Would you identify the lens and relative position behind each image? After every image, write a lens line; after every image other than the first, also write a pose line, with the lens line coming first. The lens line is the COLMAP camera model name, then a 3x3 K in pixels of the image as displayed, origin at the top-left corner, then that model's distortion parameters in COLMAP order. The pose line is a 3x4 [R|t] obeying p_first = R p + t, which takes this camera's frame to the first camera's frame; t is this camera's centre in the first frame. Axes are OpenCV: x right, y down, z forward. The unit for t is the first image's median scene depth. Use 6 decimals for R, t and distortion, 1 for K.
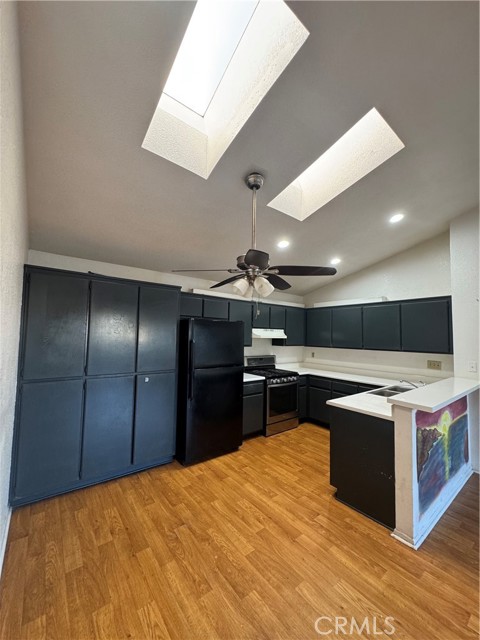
lens RADIAL K [[255.3, 0, 243.7], [0, 255.3, 318.7], [0, 0, 1]] dist [0.003894, 0.000113]
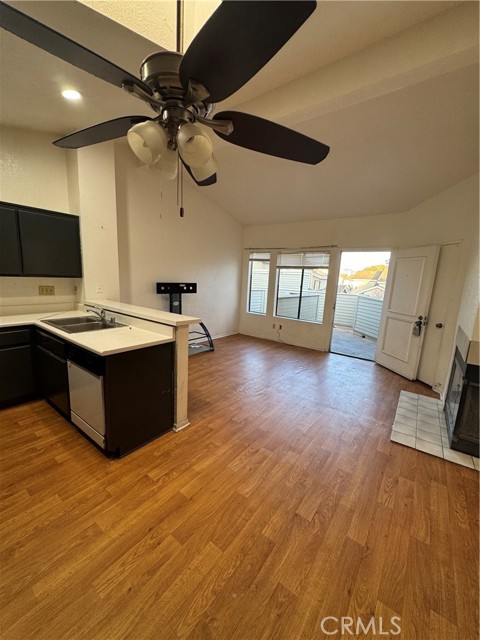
lens RADIAL K [[255.3, 0, 244.7], [0, 255.3, 318.0], [0, 0, 1]] dist [0.003894, 0.000113]
pose [[-0.259245, -0.180574, 0.948781, -1.055633], [-0.116774, 0.981020, 0.154802, 0.200735], [-0.958726, -0.070661, -0.275411, 2.070172]]
